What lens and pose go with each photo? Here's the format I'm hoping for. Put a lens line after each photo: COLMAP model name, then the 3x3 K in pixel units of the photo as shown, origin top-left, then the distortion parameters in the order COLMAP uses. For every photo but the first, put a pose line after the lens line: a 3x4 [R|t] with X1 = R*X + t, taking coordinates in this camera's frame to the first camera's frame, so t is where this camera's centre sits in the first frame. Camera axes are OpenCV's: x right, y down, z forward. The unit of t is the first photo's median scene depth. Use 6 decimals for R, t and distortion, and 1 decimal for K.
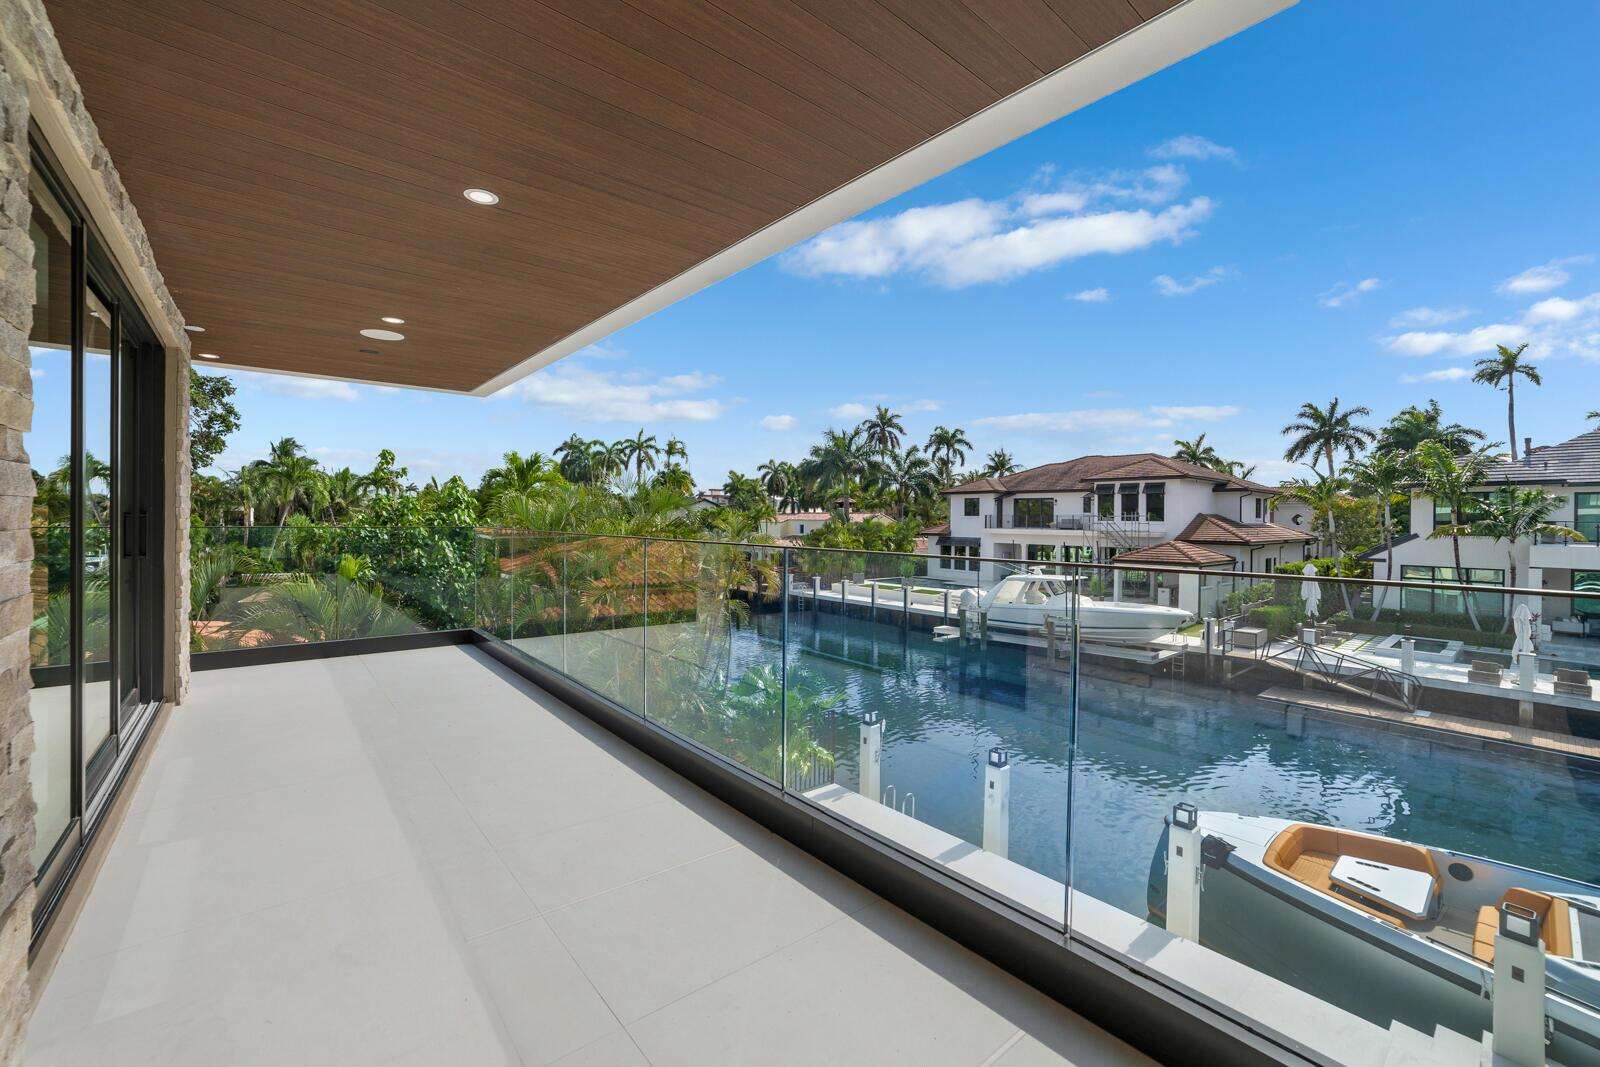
lens RADIAL K [[643.5, 0, 794.8], [0, 643.5, 526.9], [0, 0, 1]] dist [0.000335, -0.000037]
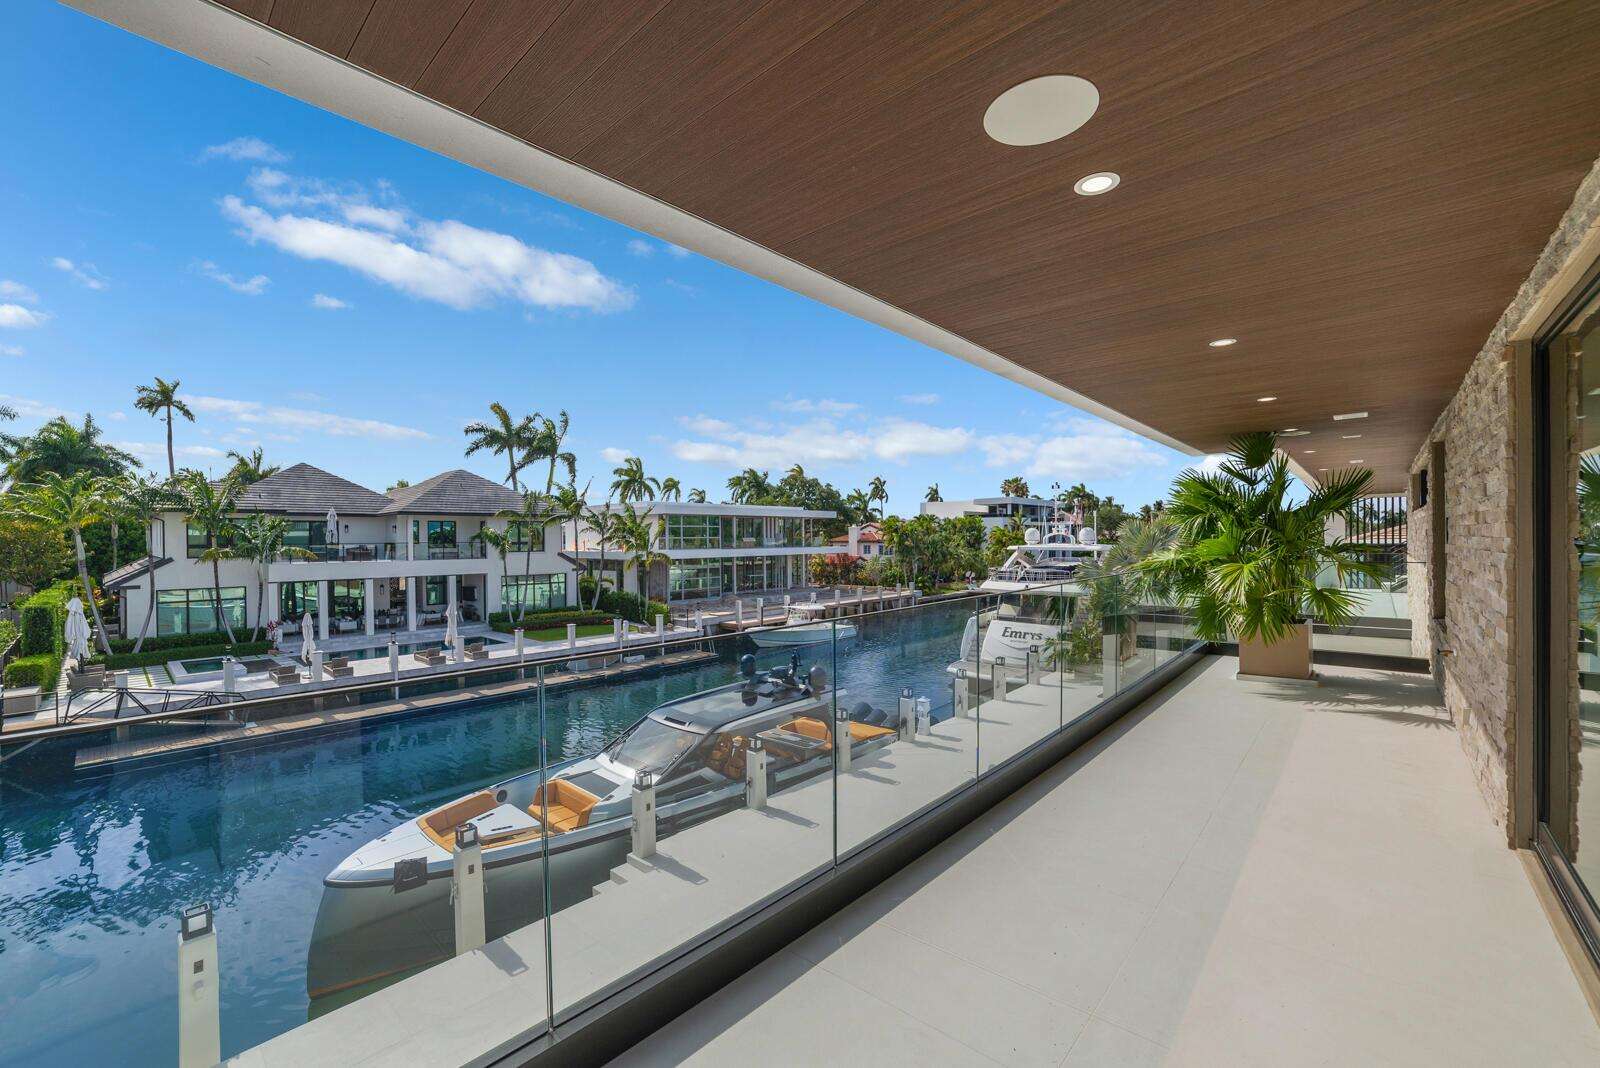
lens RADIAL K [[643.5, 0, 793.8], [0, 643.5, 546.9], [0, 0, 1]] dist [0.000335, -0.000037]
pose [[-0.105684, -0.014307, 0.994297, -0.088406], [0.018387, 0.999697, 0.016339, -0.003267], [-0.994230, 0.020009, -0.105389, 0.108740]]
